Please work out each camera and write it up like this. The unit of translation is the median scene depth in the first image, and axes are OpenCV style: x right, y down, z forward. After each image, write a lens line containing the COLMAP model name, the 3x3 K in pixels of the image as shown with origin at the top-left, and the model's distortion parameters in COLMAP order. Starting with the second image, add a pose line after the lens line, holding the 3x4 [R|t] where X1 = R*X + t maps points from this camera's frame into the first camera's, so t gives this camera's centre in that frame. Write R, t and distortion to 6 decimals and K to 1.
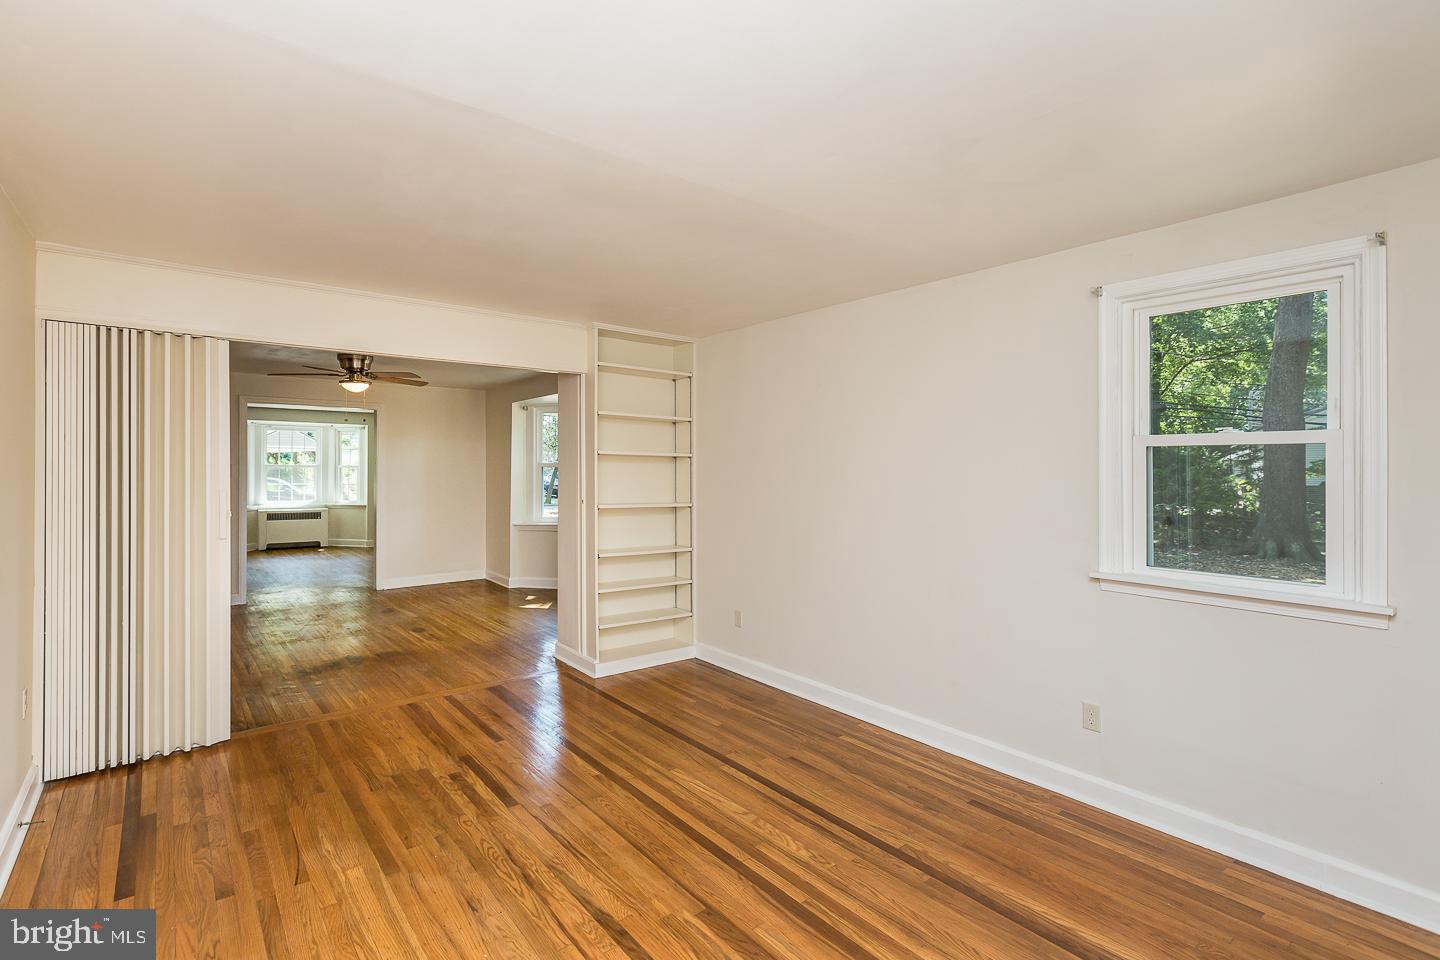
lens RADIAL K [[663.0, 0, 722.1], [0, 663.0, 464.0], [0, 0, 1]] dist [-0.001781, 0.000000]
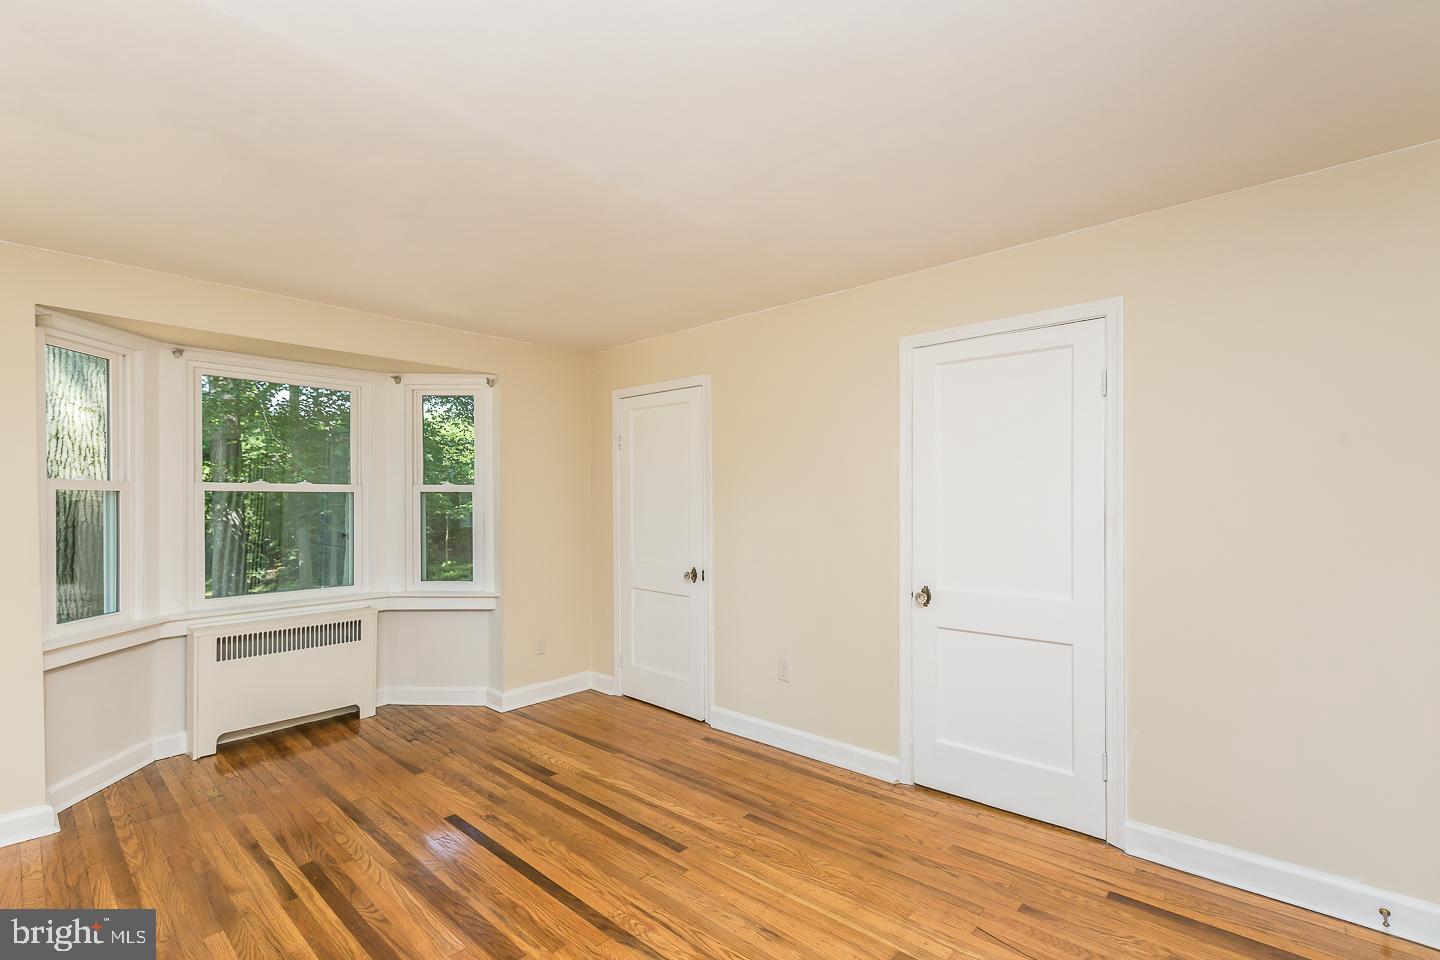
lens RADIAL K [[652.9, 0, 748.2], [0, 652.9, 498.0], [0, 0, 1]] dist [-0.006445, -0.000759]
pose [[-0.985130, -0.001538, -0.171806, -0.139663], [-0.001527, 0.999999, -0.000198, 0.034161], [0.171806, 0.000067, -0.985131, 1.437751]]
